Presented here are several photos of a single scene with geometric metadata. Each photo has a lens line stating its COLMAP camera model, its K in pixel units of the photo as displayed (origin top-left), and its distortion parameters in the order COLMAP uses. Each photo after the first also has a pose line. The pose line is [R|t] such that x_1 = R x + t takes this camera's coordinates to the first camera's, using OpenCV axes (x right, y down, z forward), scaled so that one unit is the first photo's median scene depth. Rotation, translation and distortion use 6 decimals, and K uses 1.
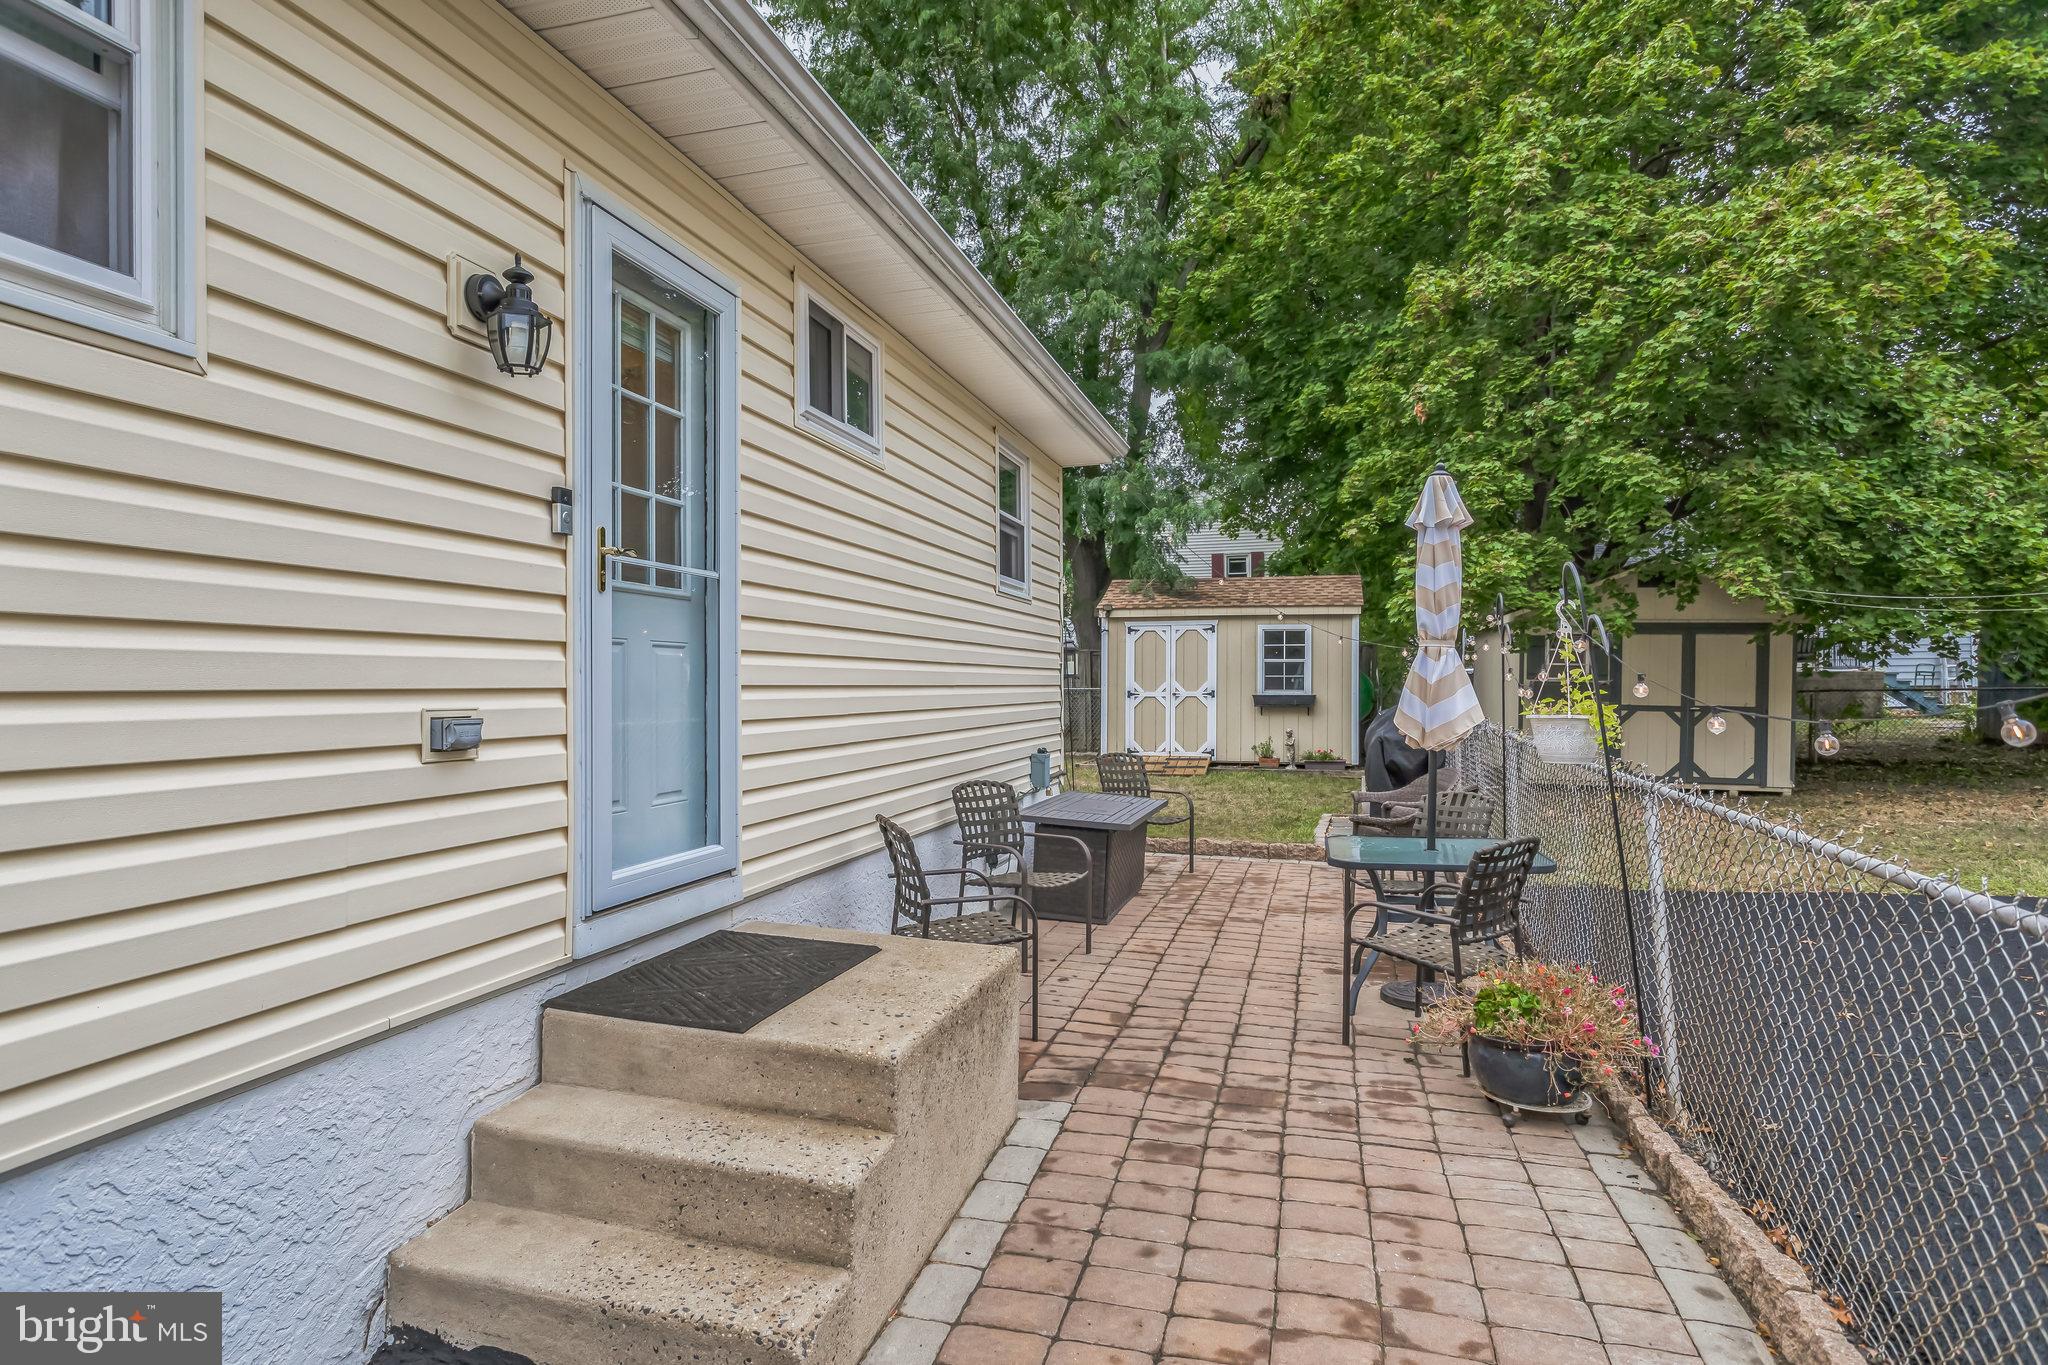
lens RADIAL K [[1104.4, 0, 1016.5], [0, 1104.4, 679.9], [0, 0, 1]] dist [0.002538, 0.000743]
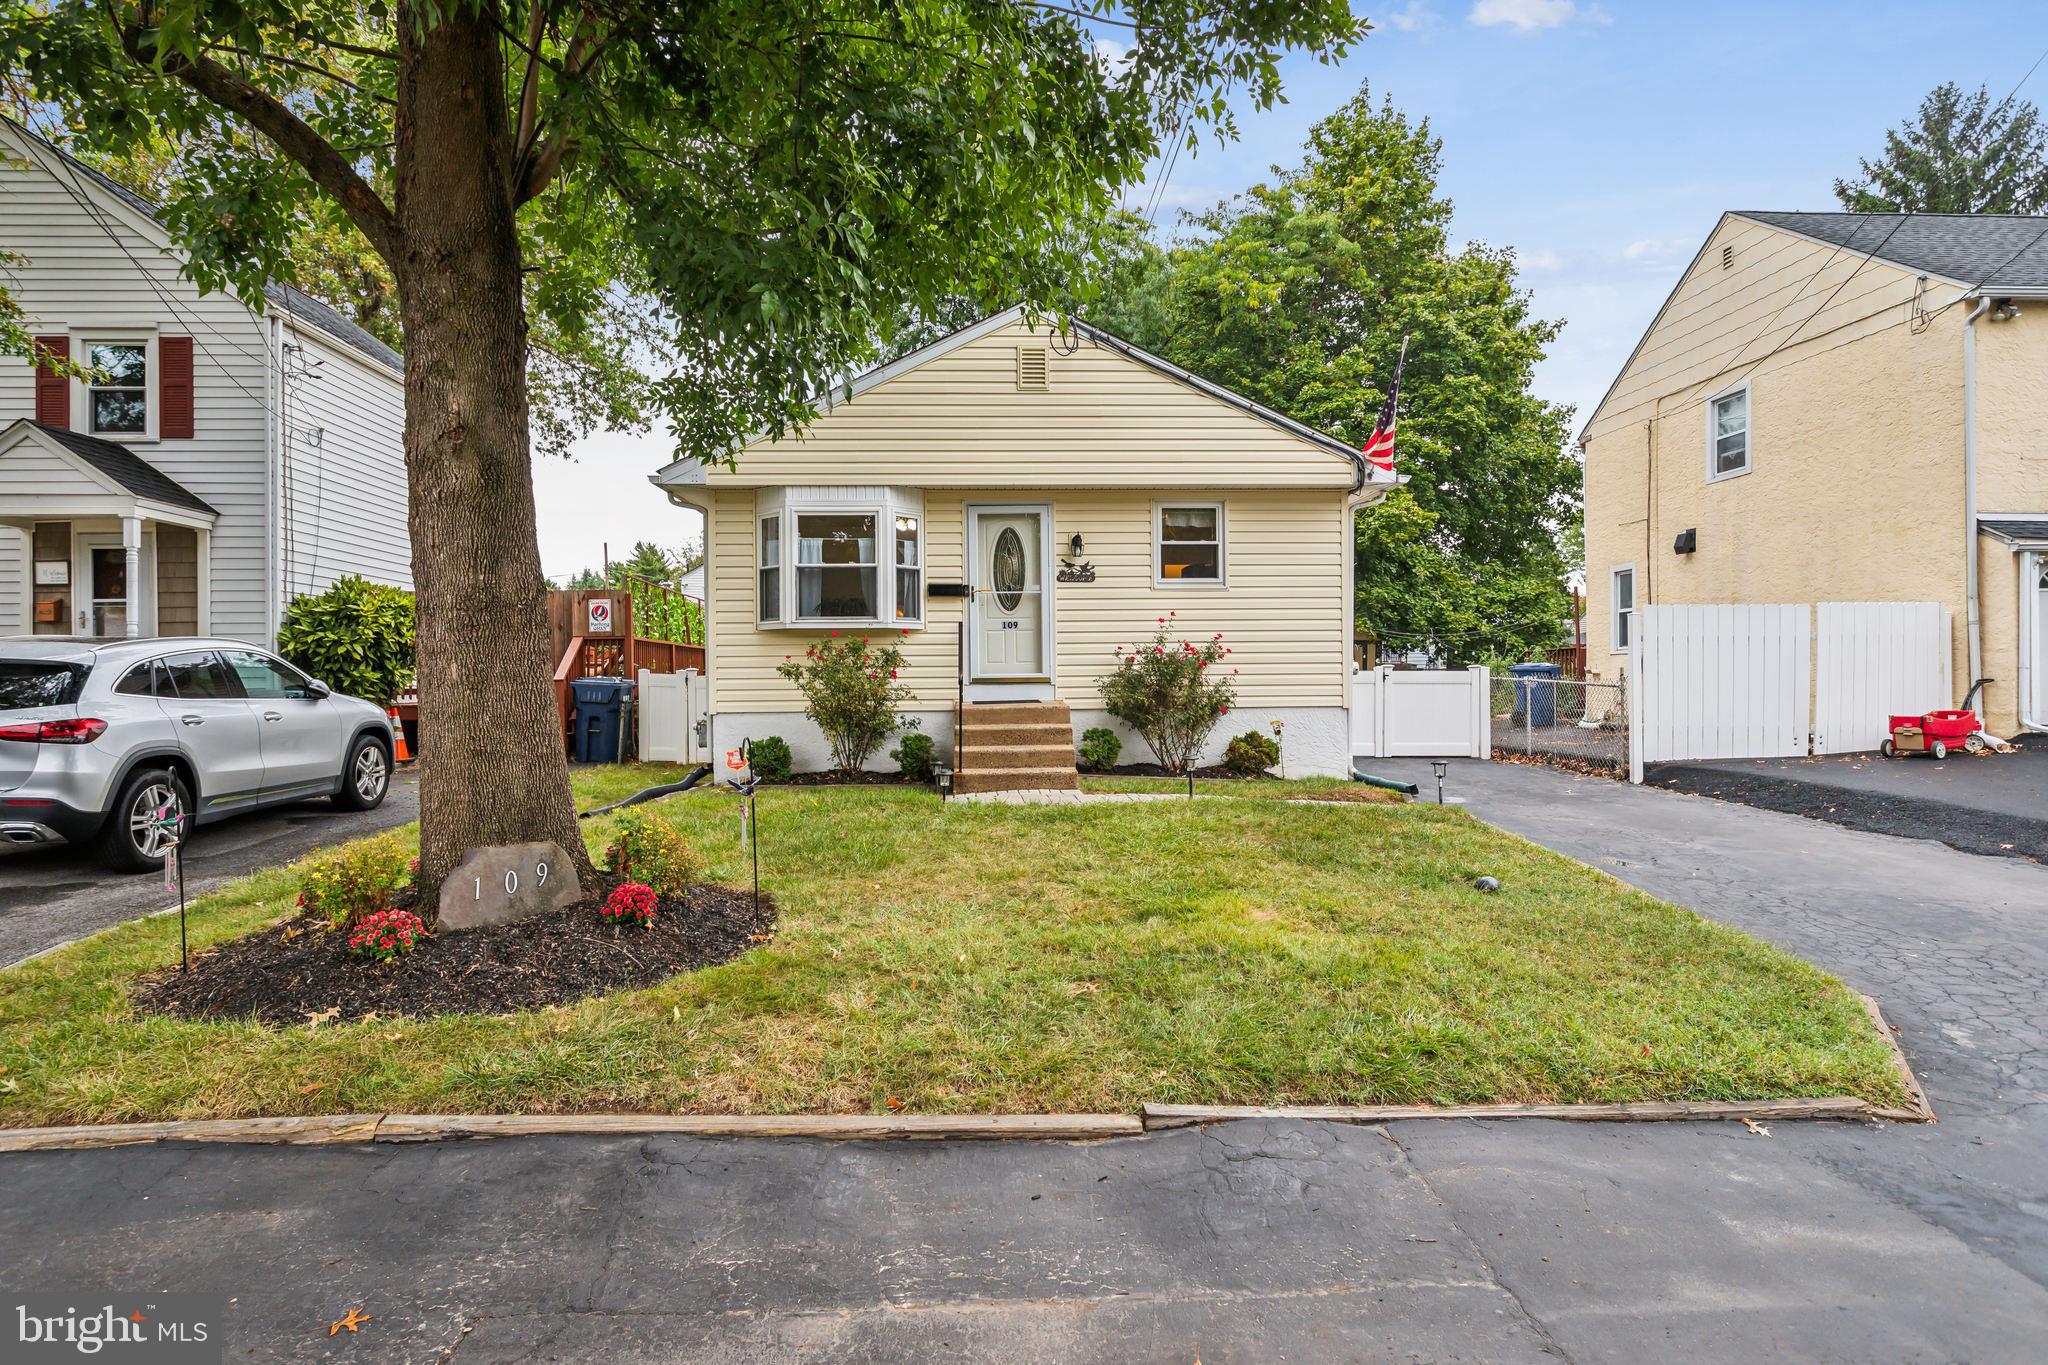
lens RADIAL K [[1104.4, 0, 1020.4], [0, 1104.4, 687.2], [0, 0, 1]] dist [0.002538, 0.000743]
pose [[0.952694, -0.005312, 0.303884, -0.877669], [0.002784, 0.999958, 0.008752, 0.031772], [-0.303918, -0.007492, 0.952669, -1.214156]]
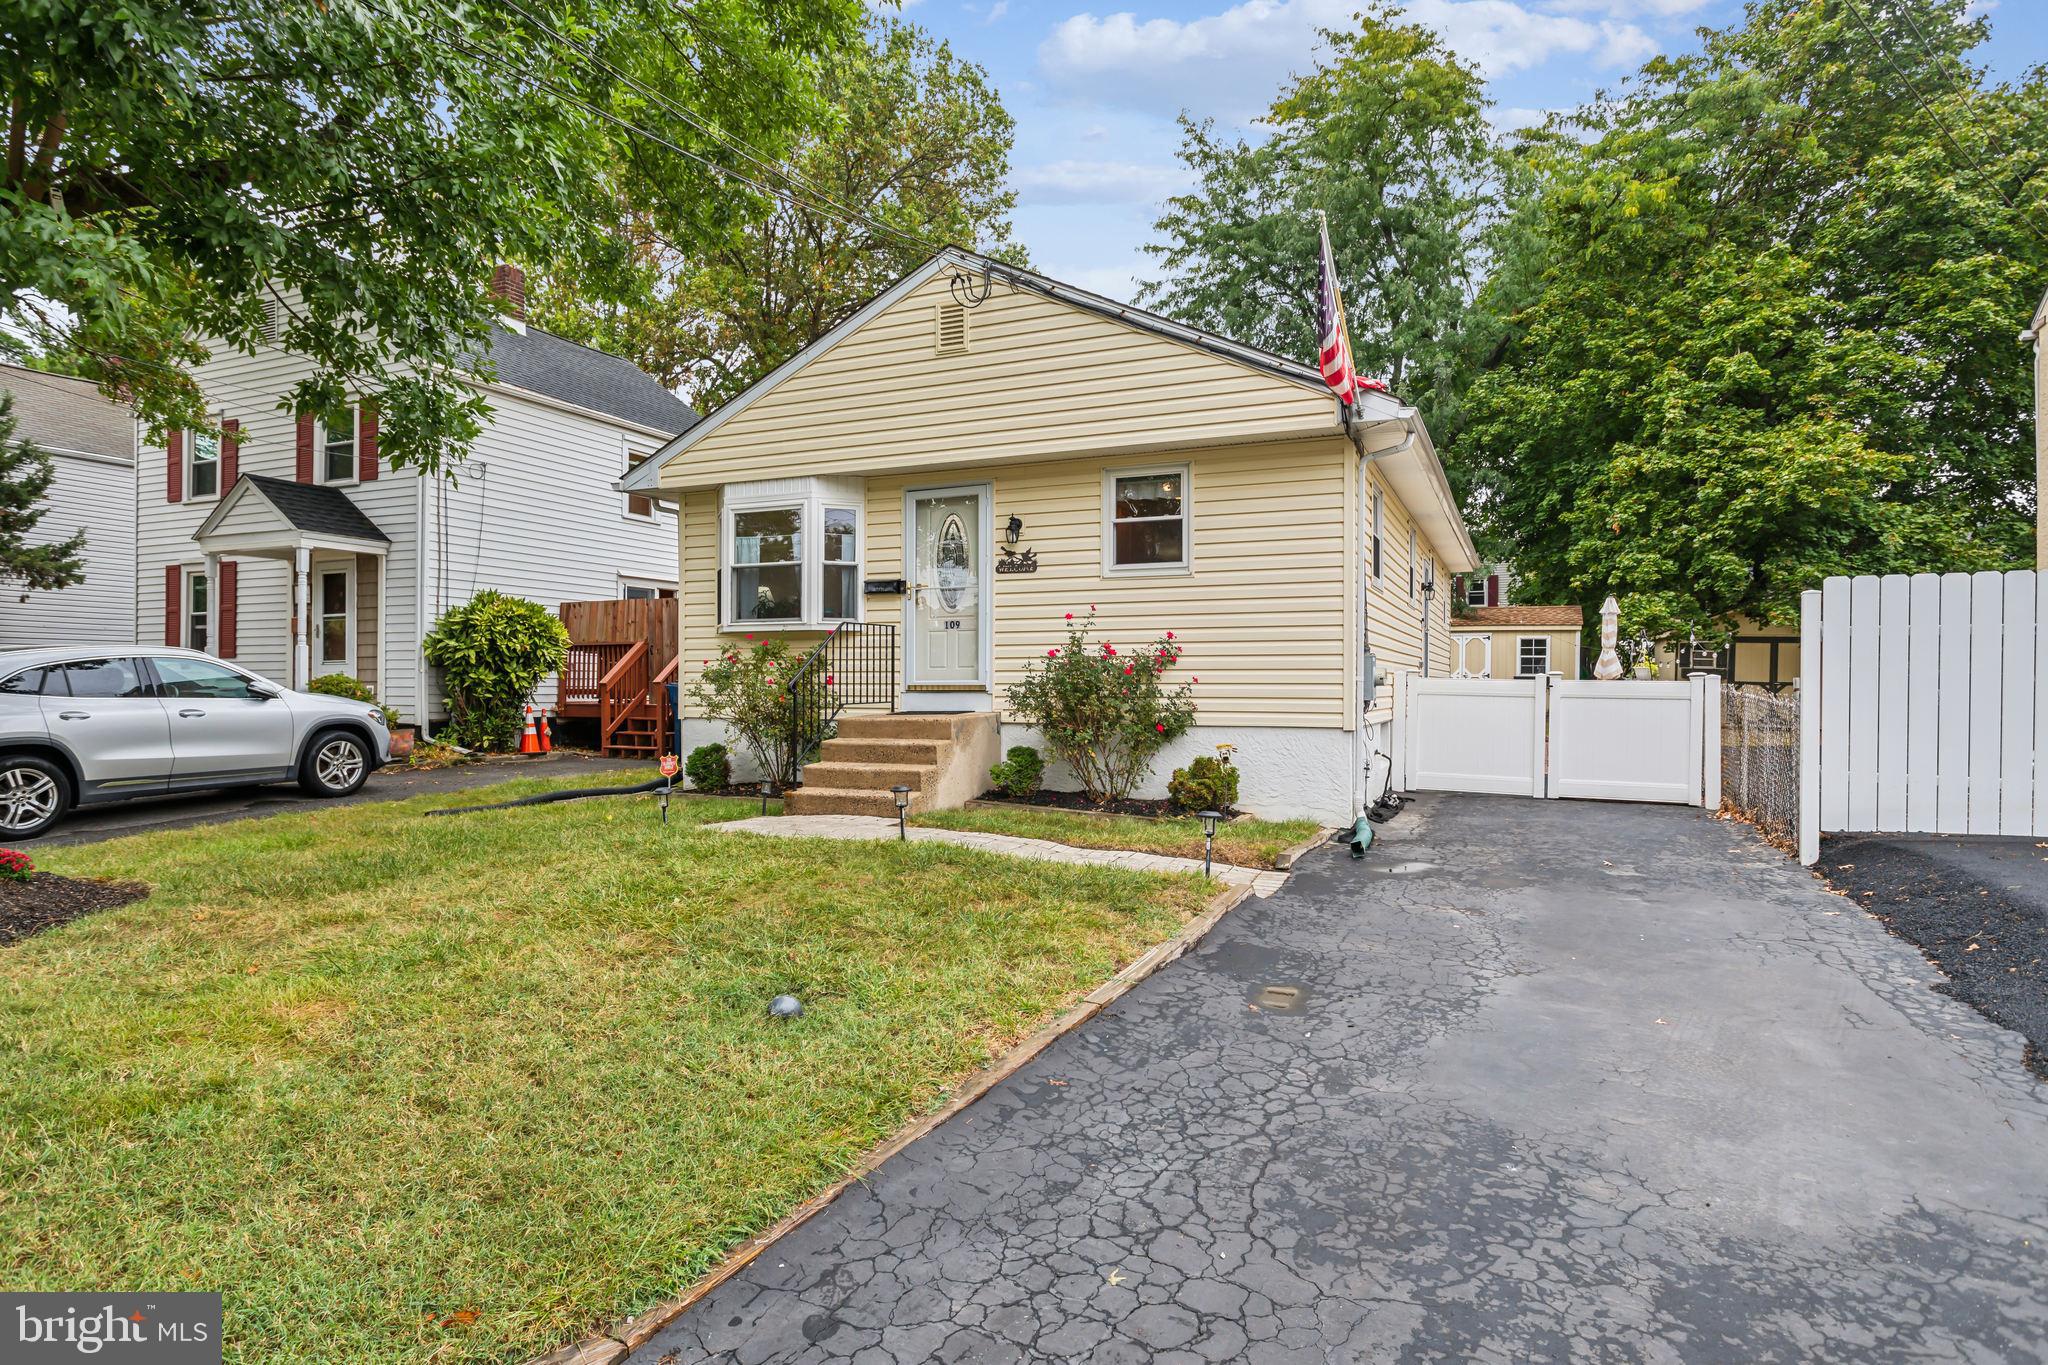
lens RADIAL K [[1104.4, 0, 1020.5], [0, 1104.4, 689.2], [0, 0, 1]] dist [0.002538, 0.000743]
pose [[0.987789, 0.006489, -0.155663, -0.373851], [-0.004859, 0.999929, 0.010849, 0.025300], [0.155723, -0.009960, 0.987751, -1.111653]]
